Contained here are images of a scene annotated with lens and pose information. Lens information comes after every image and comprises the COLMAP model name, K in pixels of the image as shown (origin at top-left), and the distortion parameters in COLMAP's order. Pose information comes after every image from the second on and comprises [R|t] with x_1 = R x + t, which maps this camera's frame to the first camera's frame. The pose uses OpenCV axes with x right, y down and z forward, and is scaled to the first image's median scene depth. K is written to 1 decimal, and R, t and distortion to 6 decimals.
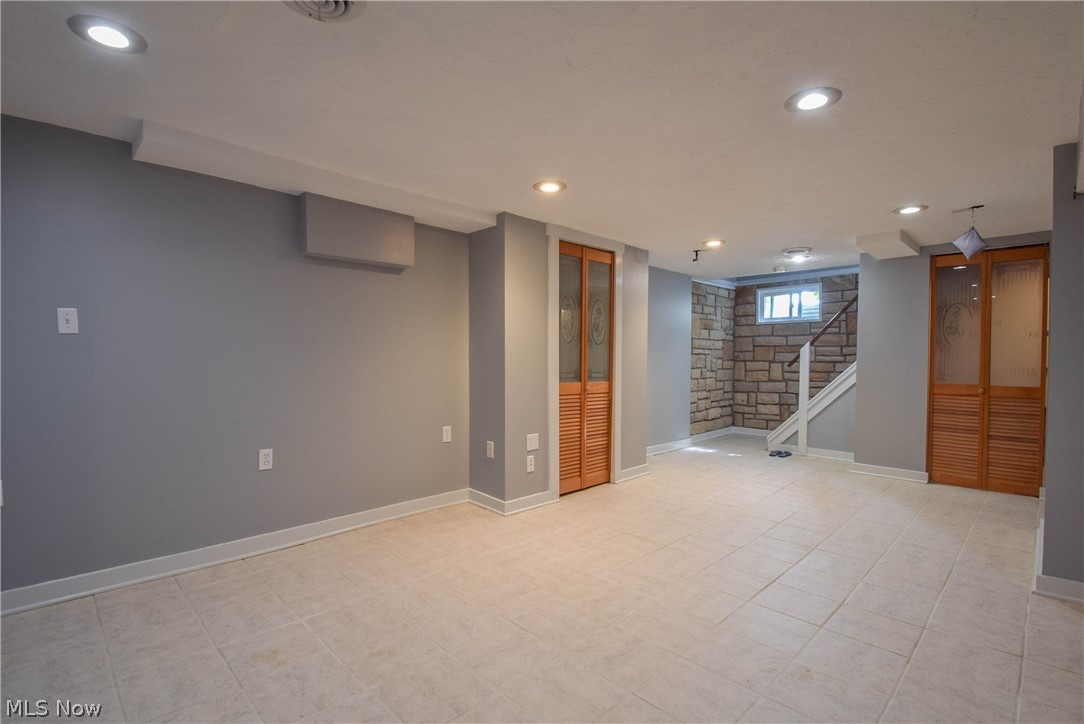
lens RADIAL K [[499.8, 0, 535.4], [0, 499.8, 365.8], [0, 0, 1]] dist [0.002413, -0.004365]
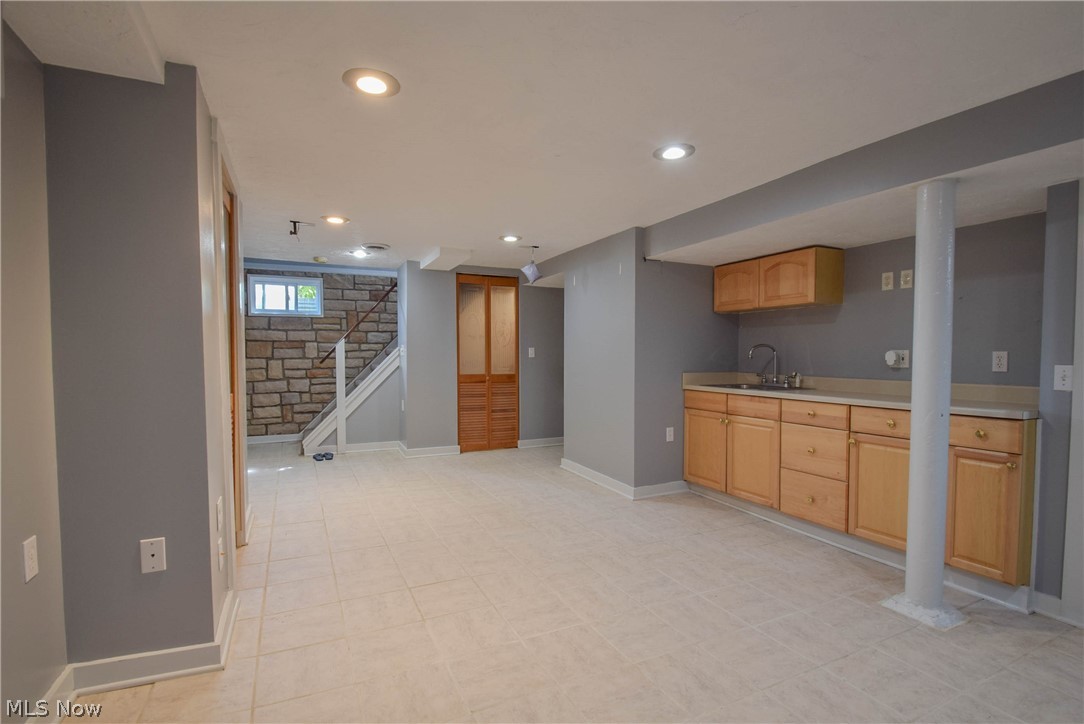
lens RADIAL K [[499.8, 0, 527.8], [0, 499.8, 368.4], [0, 0, 1]] dist [0.002413, -0.004365]
pose [[0.333254, -0.033428, 0.942244, -0.238218], [0.016595, 0.999424, 0.029587, -0.010190], [-0.942691, 0.005777, 0.333617, 0.291944]]
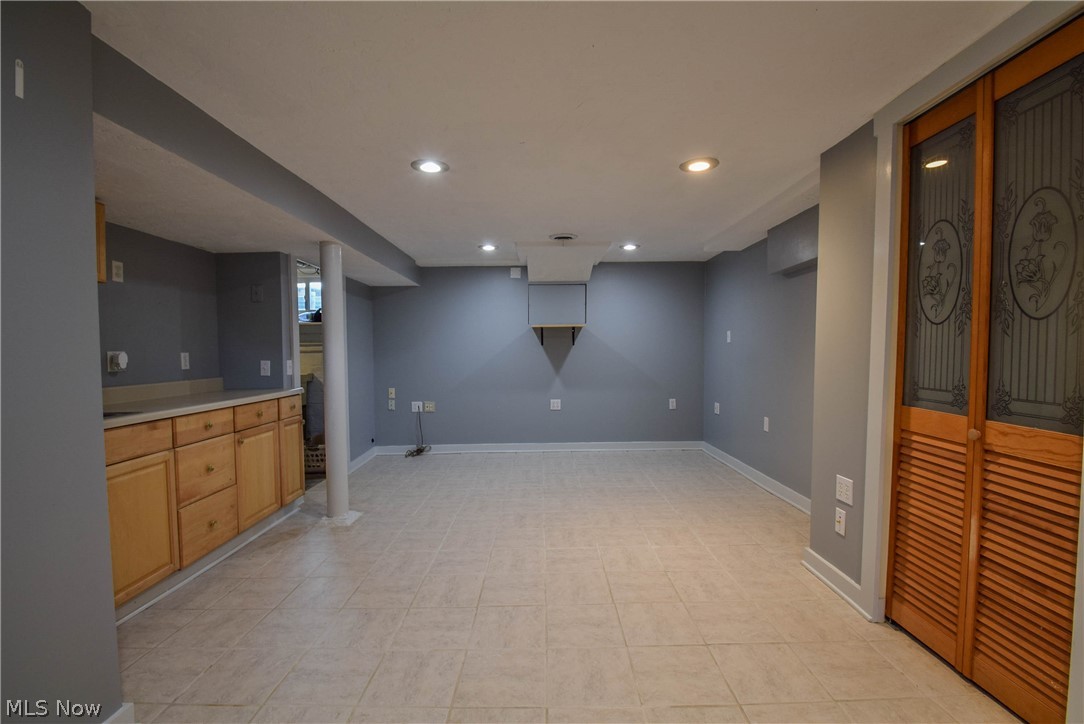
lens RADIAL K [[499.8, 0, 543.2], [0, 499.8, 358.8], [0, 0, 1]] dist [0.002413, -0.004365]
pose [[-0.697495, 0.016888, -0.716390, 0.414093], [-0.005780, 0.999557, 0.029191, -0.016345], [0.716566, 0.024502, -0.697089, 0.682979]]
